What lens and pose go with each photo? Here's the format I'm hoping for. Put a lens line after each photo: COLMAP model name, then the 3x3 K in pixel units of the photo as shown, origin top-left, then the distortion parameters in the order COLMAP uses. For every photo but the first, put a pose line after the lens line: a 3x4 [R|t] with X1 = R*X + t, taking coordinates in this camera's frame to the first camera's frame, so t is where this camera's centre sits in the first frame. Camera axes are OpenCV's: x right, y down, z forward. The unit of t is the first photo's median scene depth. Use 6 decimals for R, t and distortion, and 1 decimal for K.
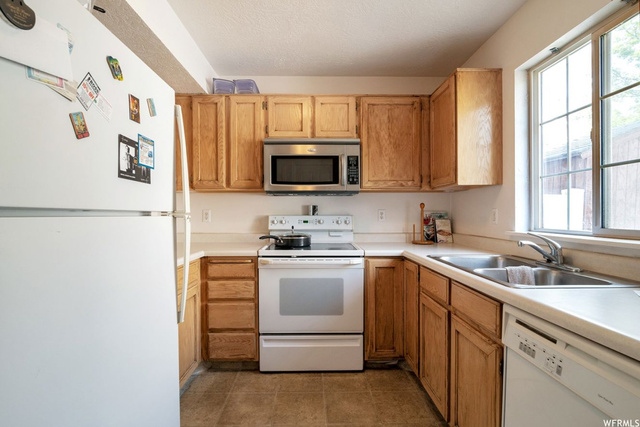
lens RADIAL K [[303.5, 0, 320.1], [0, 303.5, 218.5], [0, 0, 1]] dist [-0.003822, -0.000134]
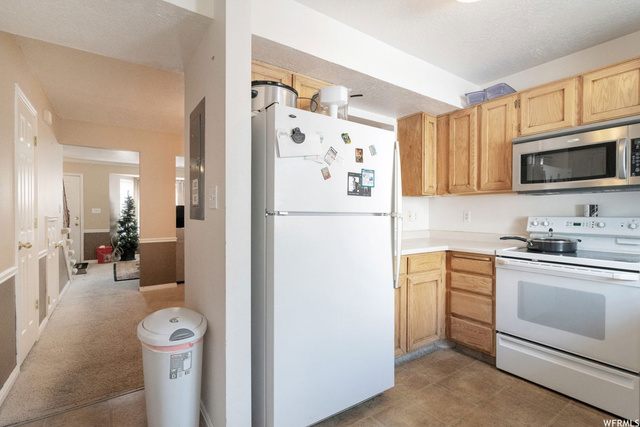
lens RADIAL K [[303.5, 0, 320.1], [0, 303.5, 218.5], [0, 0, 1]] dist [-0.003822, -0.000134]
pose [[0.555122, 0.015143, -0.831631, 0.317707], [-0.015951, 0.999844, 0.007558, -0.000646], [0.831616, 0.009070, 0.555277, -0.074998]]
